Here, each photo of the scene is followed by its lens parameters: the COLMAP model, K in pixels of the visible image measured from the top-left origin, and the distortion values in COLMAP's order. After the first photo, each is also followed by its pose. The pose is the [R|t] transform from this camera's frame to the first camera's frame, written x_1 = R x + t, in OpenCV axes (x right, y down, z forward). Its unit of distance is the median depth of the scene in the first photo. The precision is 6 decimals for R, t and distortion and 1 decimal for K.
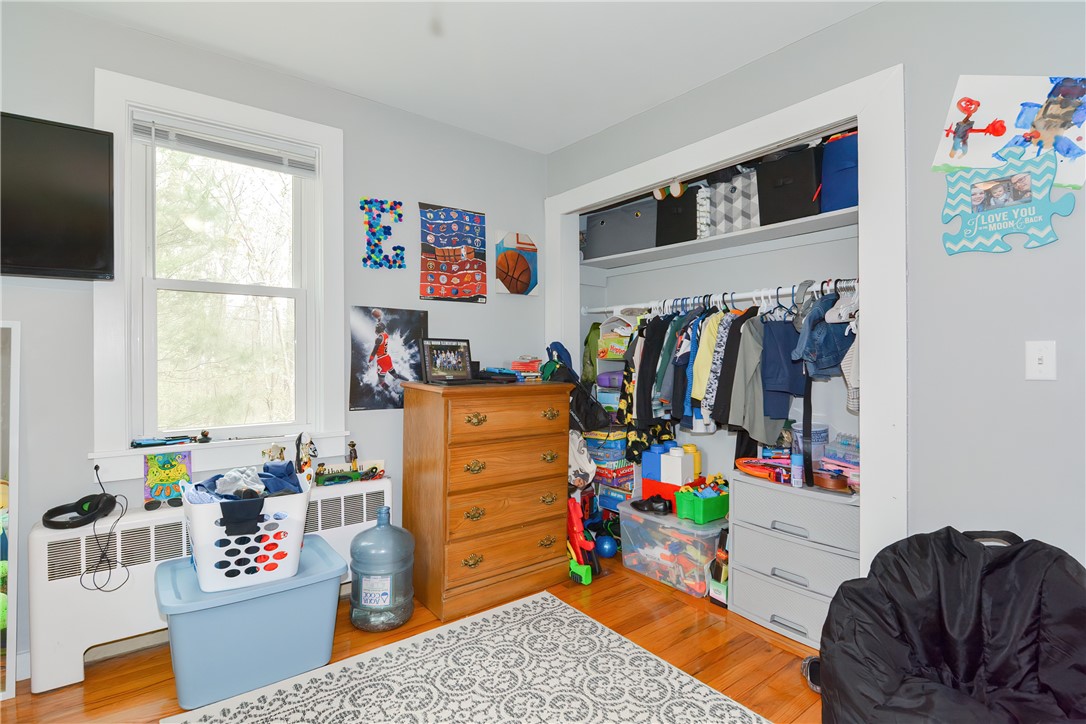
lens RADIAL K [[528.9, 0, 548.2], [0, 528.9, 355.9], [0, 0, 1]] dist [0.000046, -0.015957]
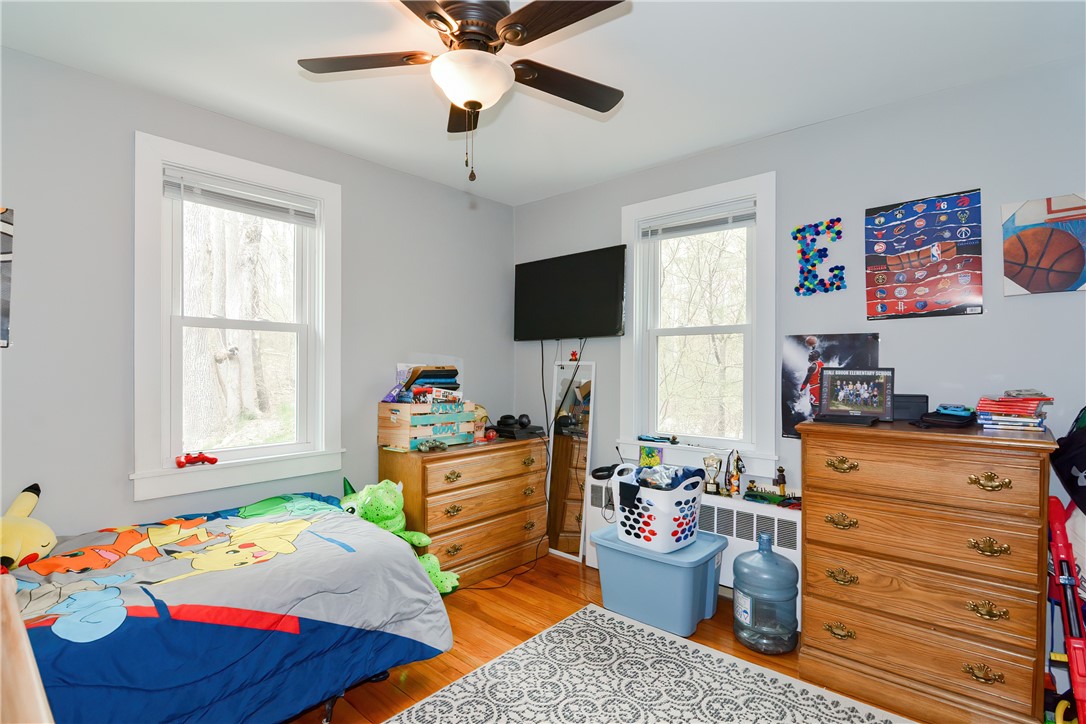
lens RADIAL K [[526.7, 0, 543.0], [0, 526.7, 362.0], [0, 0, 1]] dist [-0.033286, -0.000536]
pose [[0.156576, -0.008794, -0.987627, 0.550295], [0.000300, 0.999961, -0.008856, -0.033608], [0.987666, 0.001090, 0.156572, 0.362976]]
